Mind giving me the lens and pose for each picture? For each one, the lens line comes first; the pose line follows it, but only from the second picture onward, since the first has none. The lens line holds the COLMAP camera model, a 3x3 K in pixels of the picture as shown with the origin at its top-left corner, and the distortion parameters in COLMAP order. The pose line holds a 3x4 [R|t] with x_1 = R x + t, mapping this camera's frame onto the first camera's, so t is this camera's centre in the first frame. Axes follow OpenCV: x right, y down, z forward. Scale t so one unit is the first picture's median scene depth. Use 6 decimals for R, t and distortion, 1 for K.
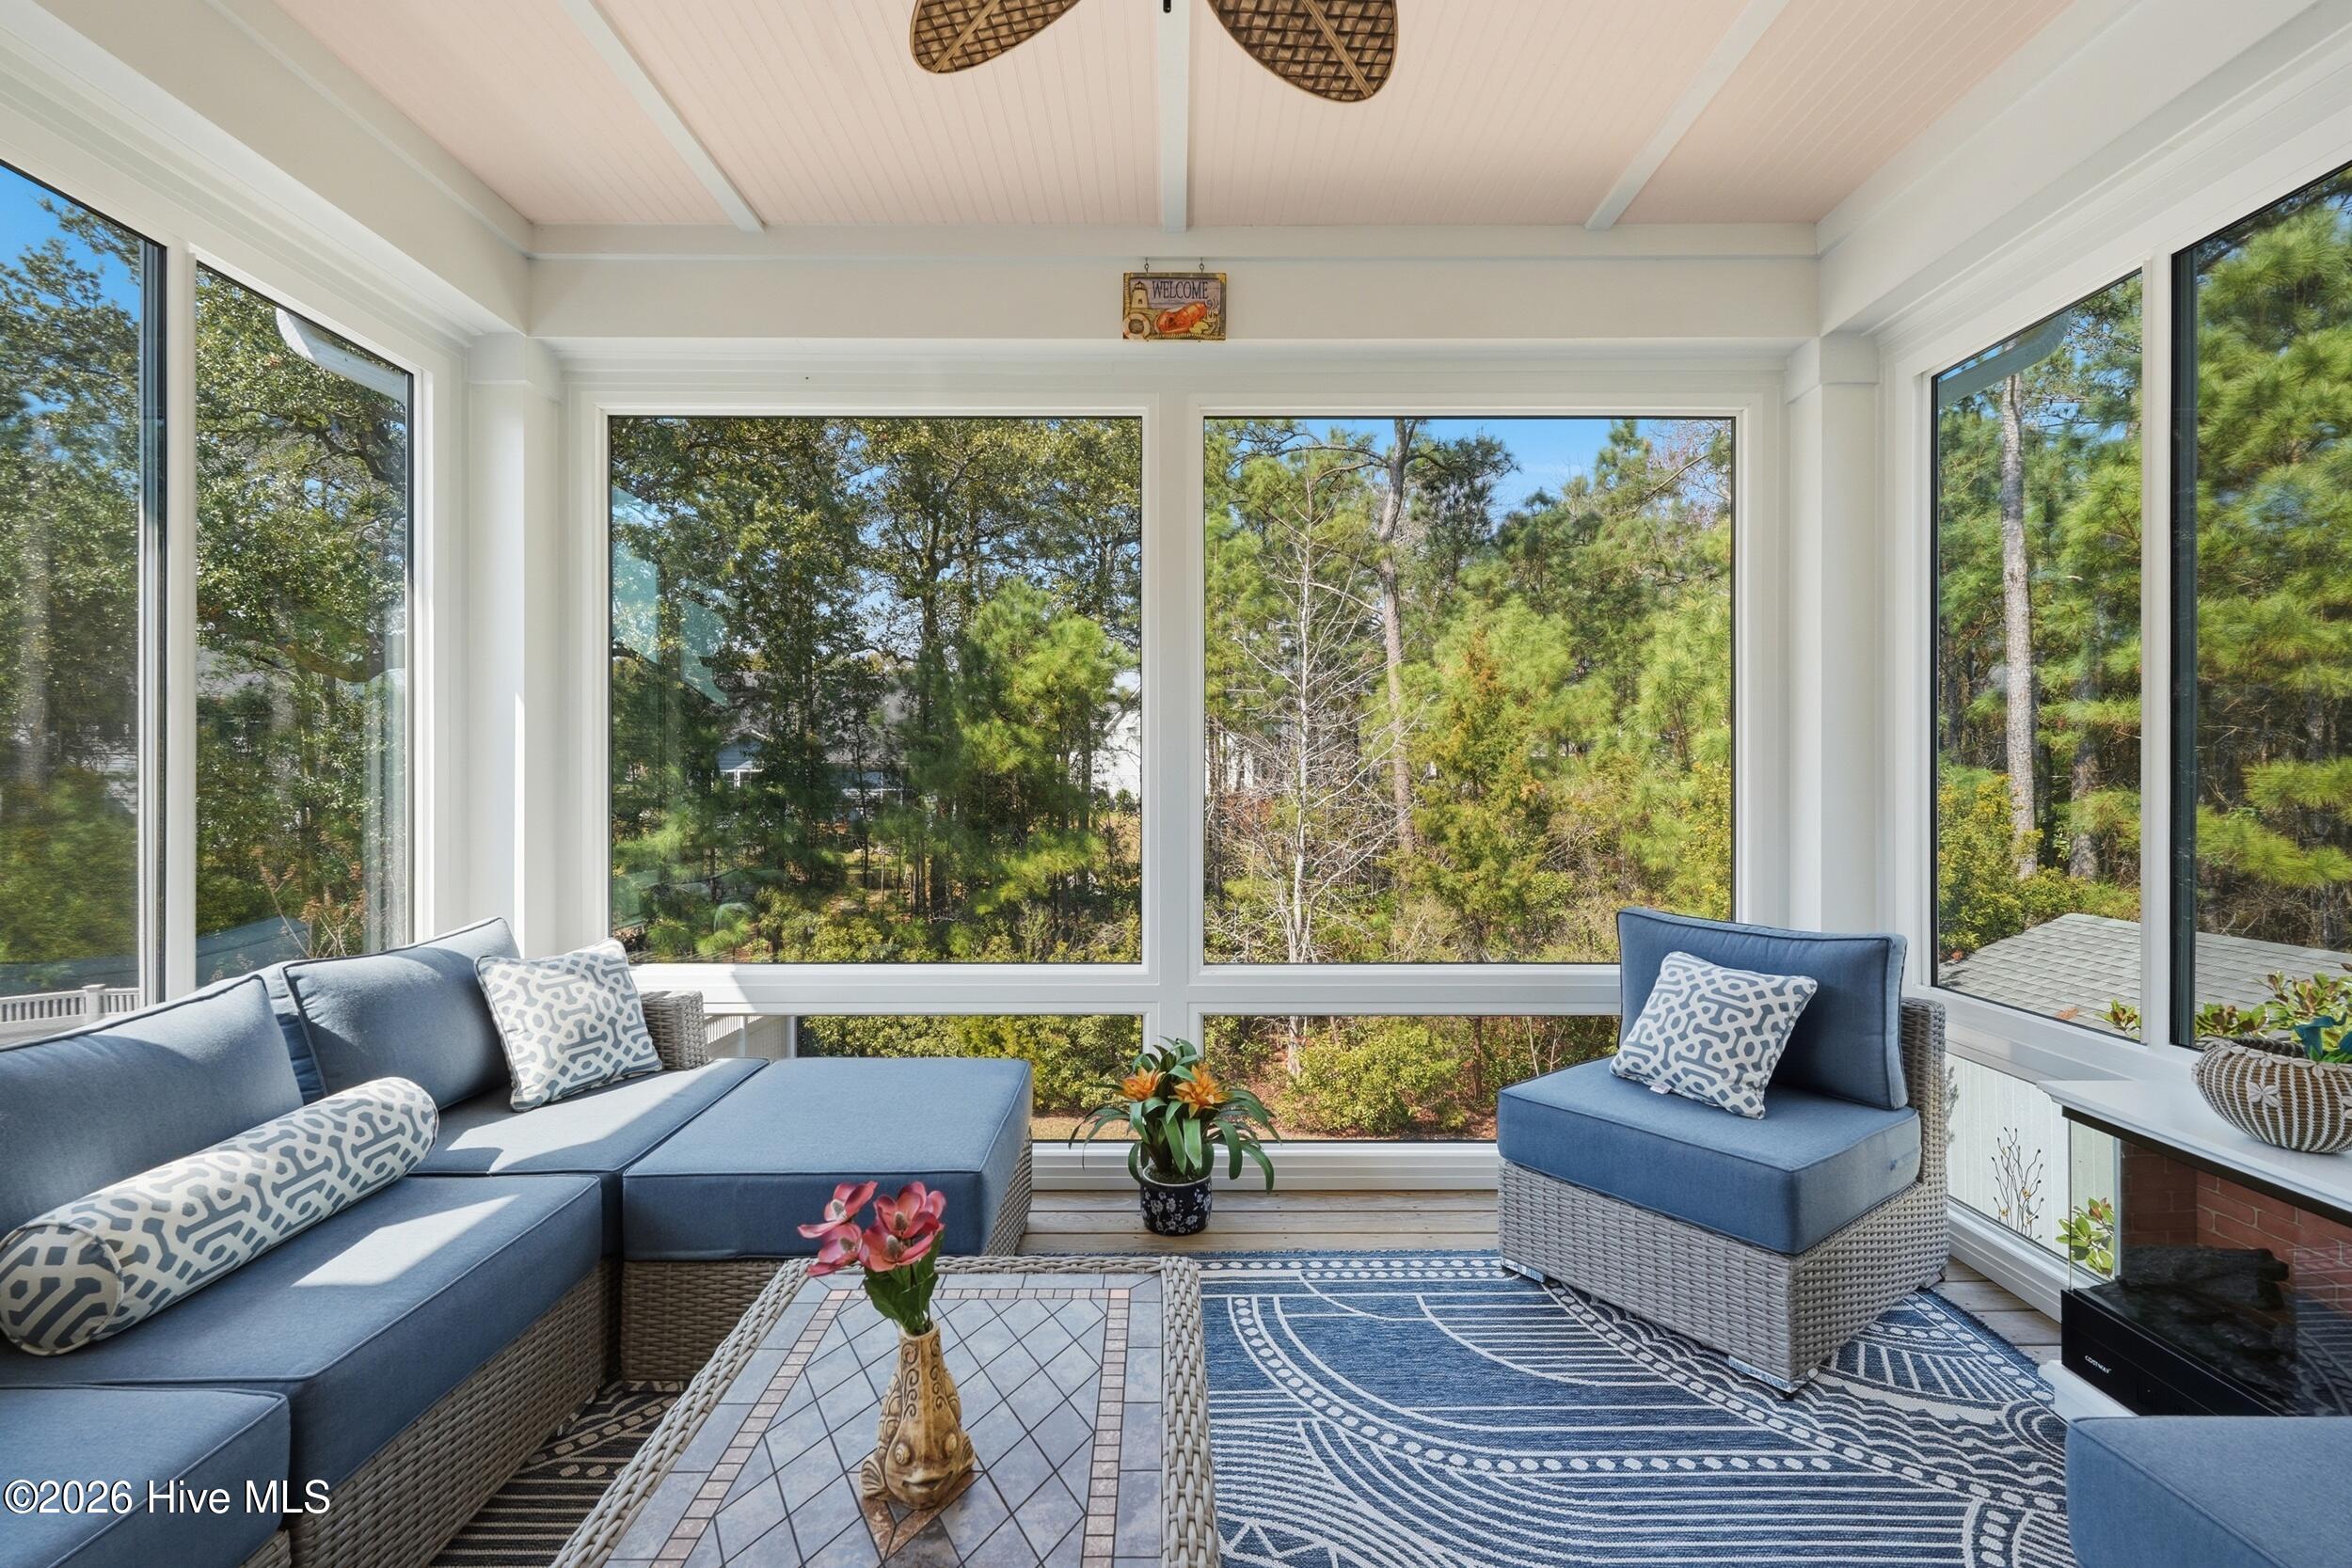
lens RADIAL K [[1008.6, 0, 1176.0], [0, 1008.6, 784.0], [0, 0, 1]] dist [0.001736, -0.000270]
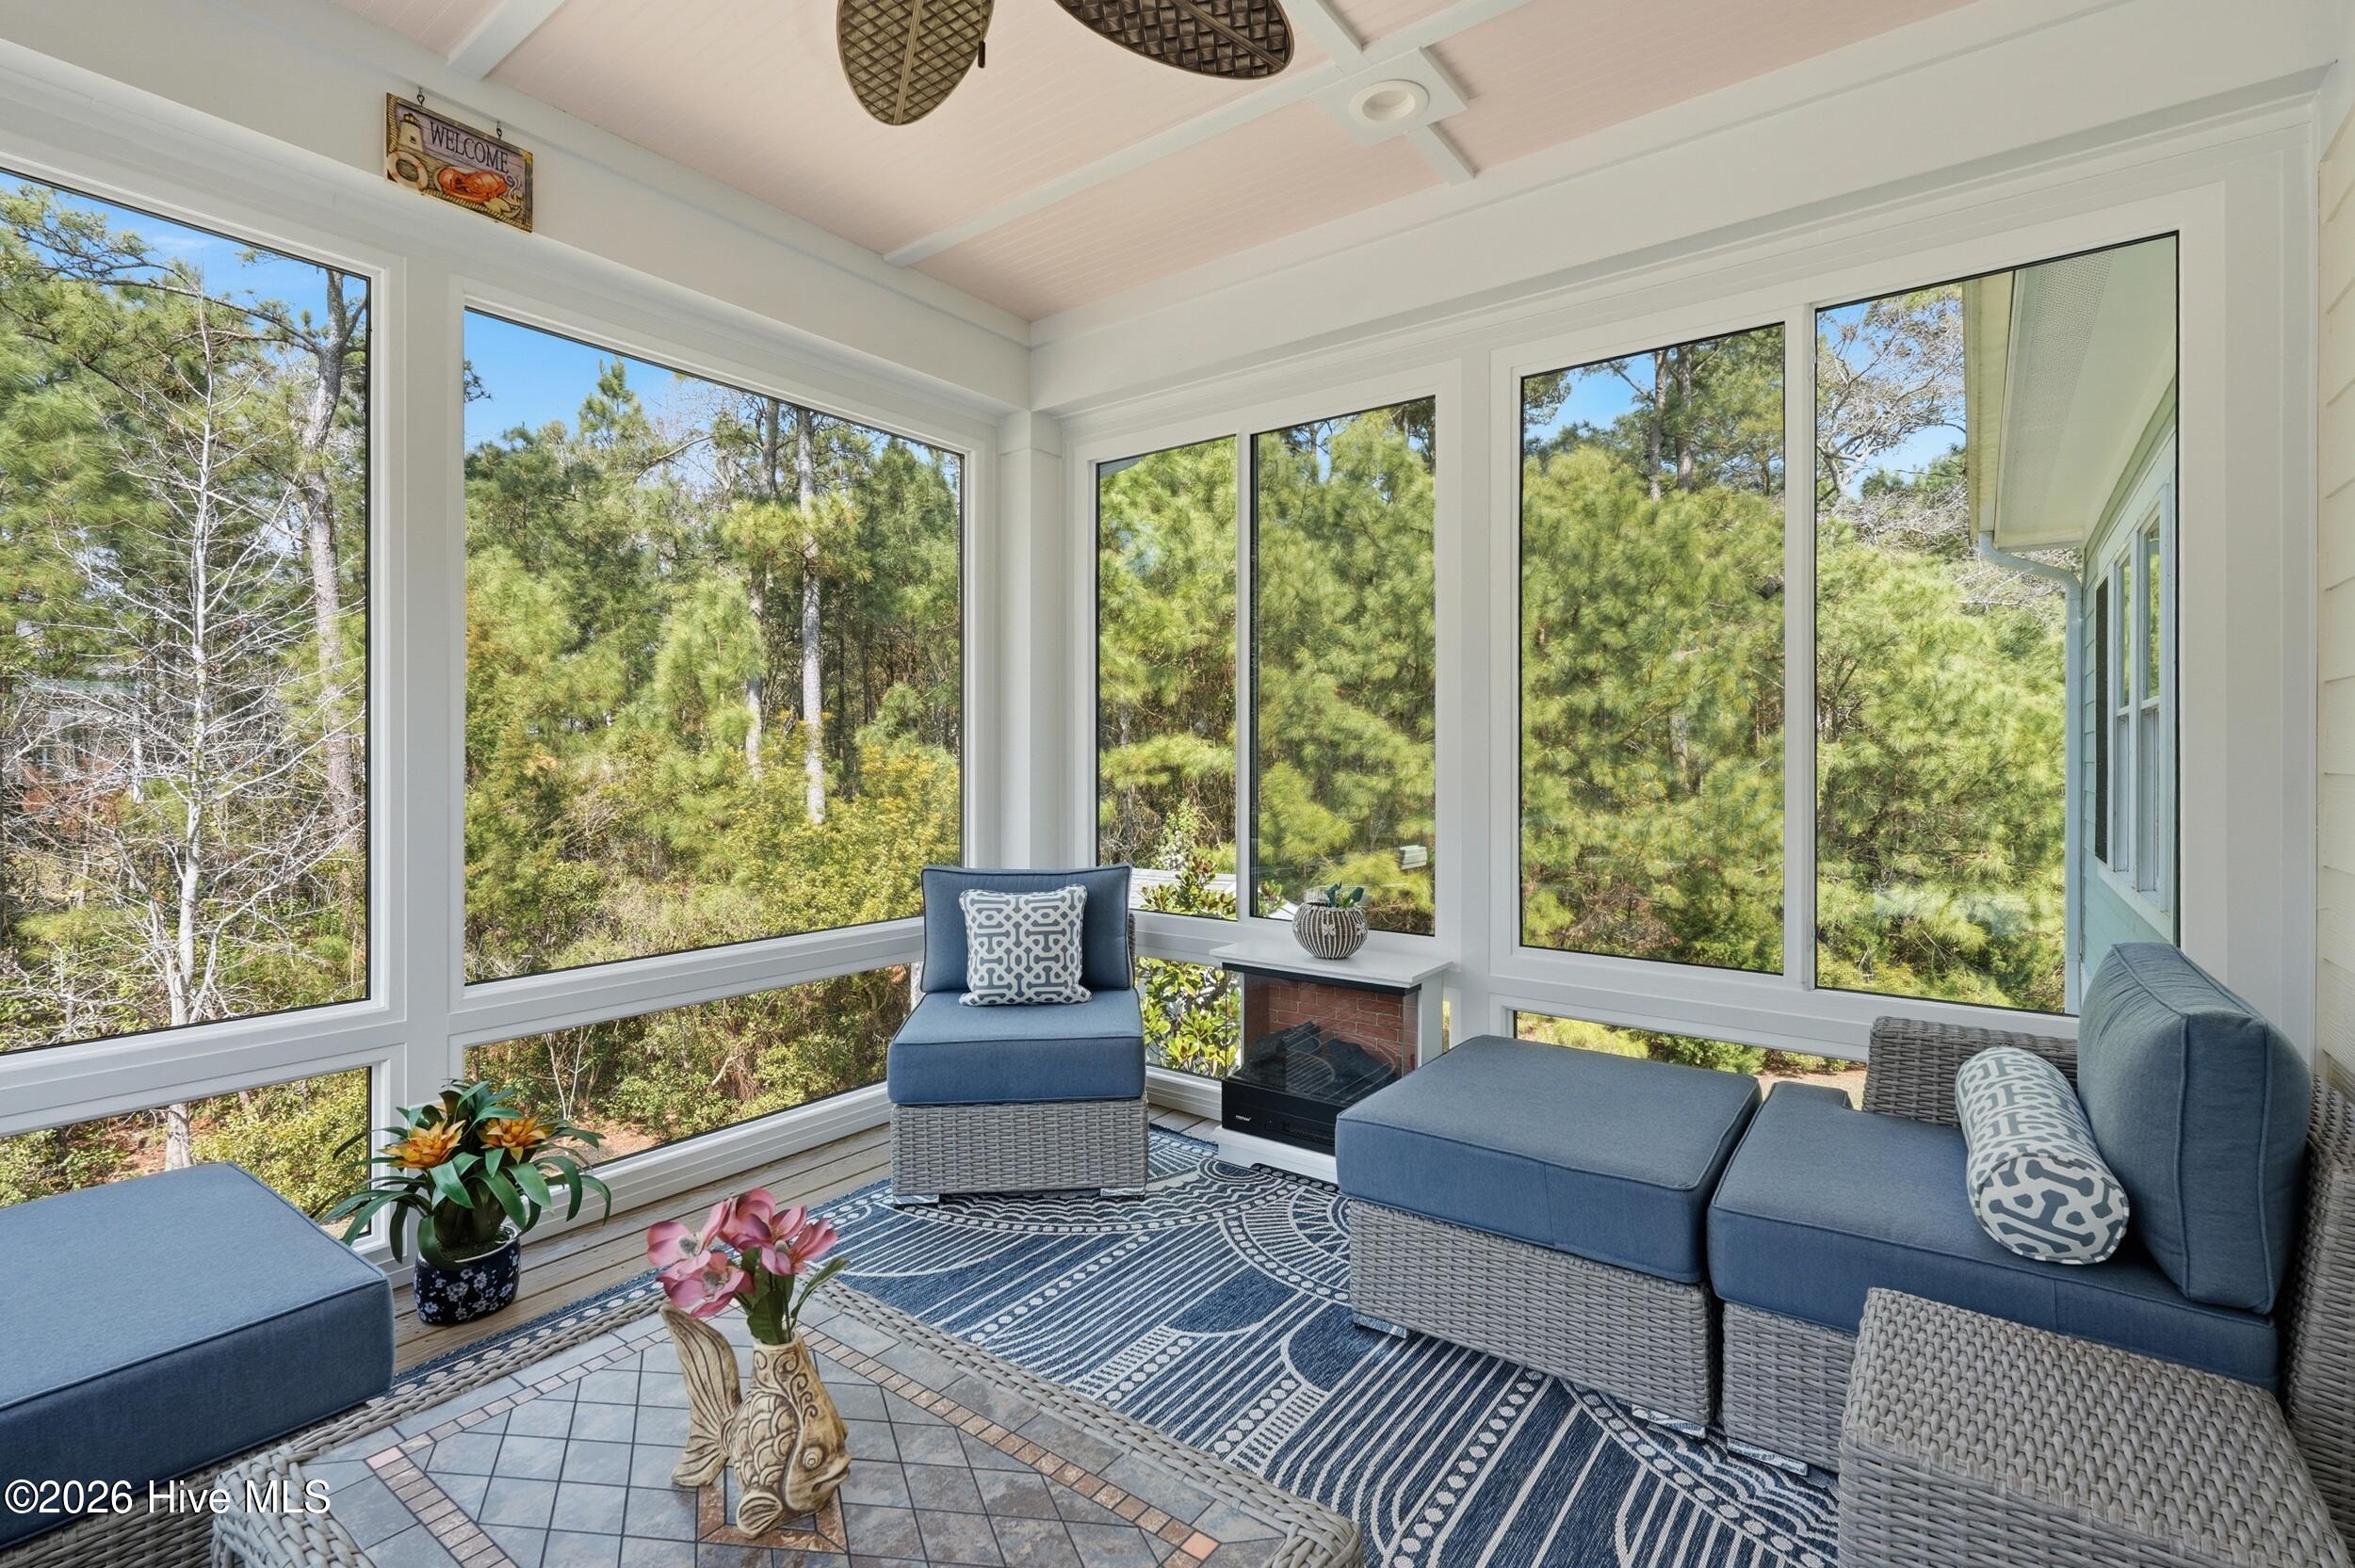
lens RADIAL K [[1035.2, 0, 1173.8], [0, 1035.2, 766.6], [0, 0, 1]] dist [0.001550, -0.000176]
pose [[0.616111, -0.008267, 0.787616, -0.313523], [0.005949, 0.999965, 0.005842, 0.002858], [-0.787637, 0.001086, 0.616139, 0.048853]]
